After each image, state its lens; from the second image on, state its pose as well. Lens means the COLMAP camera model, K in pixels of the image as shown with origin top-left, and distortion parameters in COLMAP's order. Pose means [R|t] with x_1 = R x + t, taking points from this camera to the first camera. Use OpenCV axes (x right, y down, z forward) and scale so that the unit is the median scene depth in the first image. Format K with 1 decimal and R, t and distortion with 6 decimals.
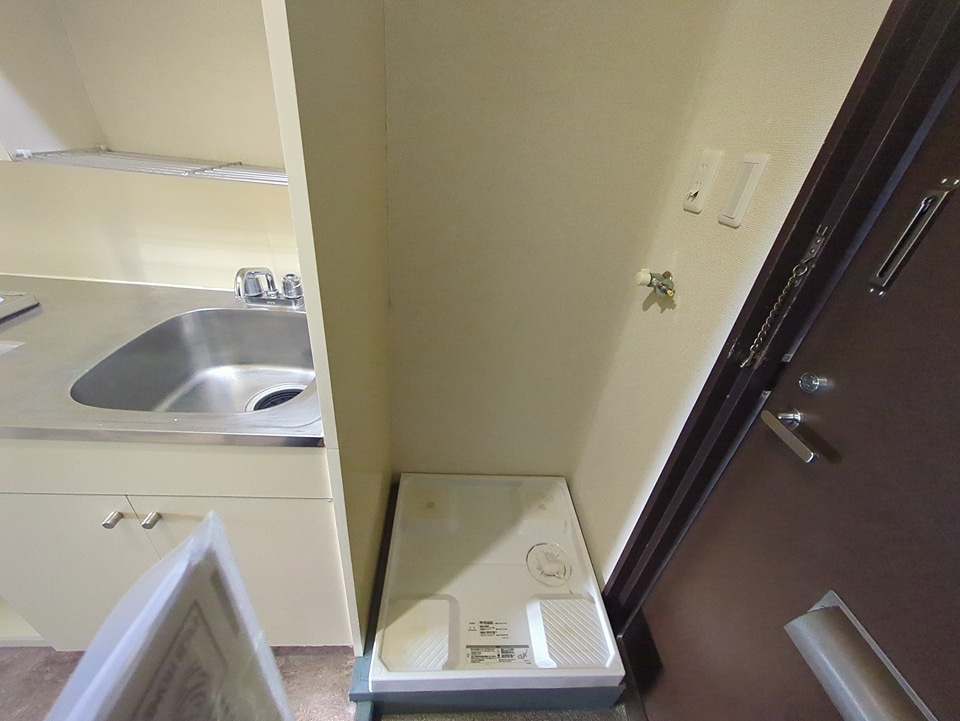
lens RADIAL K [[378.6, 0, 477.3], [0, 378.6, 358.2], [0, 0, 1]] dist [-0.000714, 0.000896]
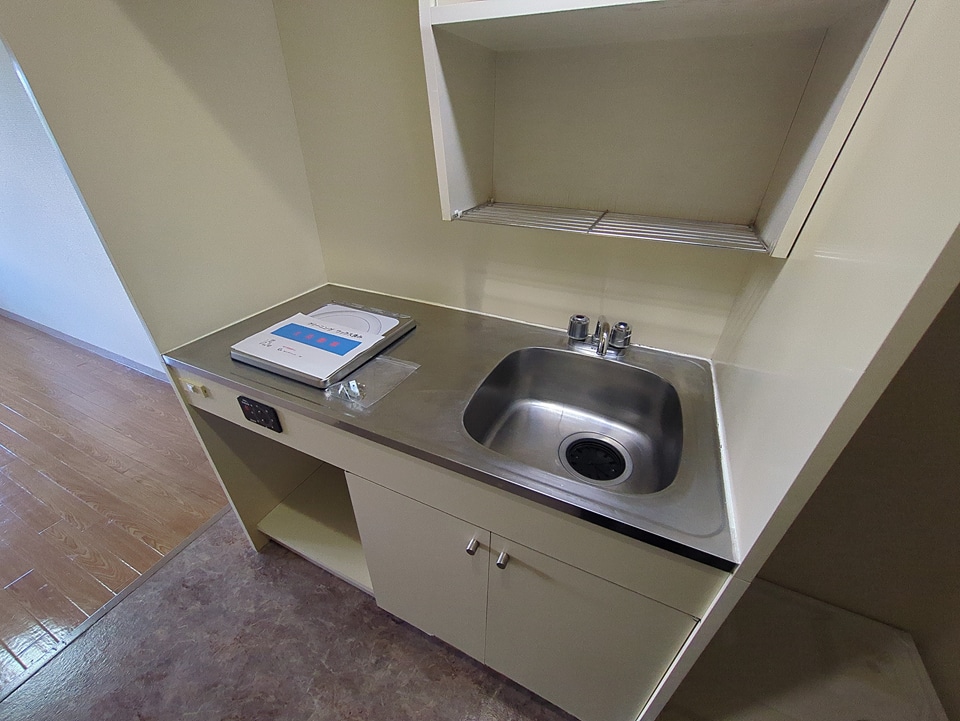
lens RADIAL K [[378.6, 0, 481.9], [0, 378.6, 359.4], [0, 0, 1]] dist [-0.000714, 0.000896]
pose [[0.880401, 0.164580, -0.444755, -0.374817], [-0.175825, 0.984288, 0.016184, -0.087051], [0.440431, 0.063951, 0.895506, 0.000317]]
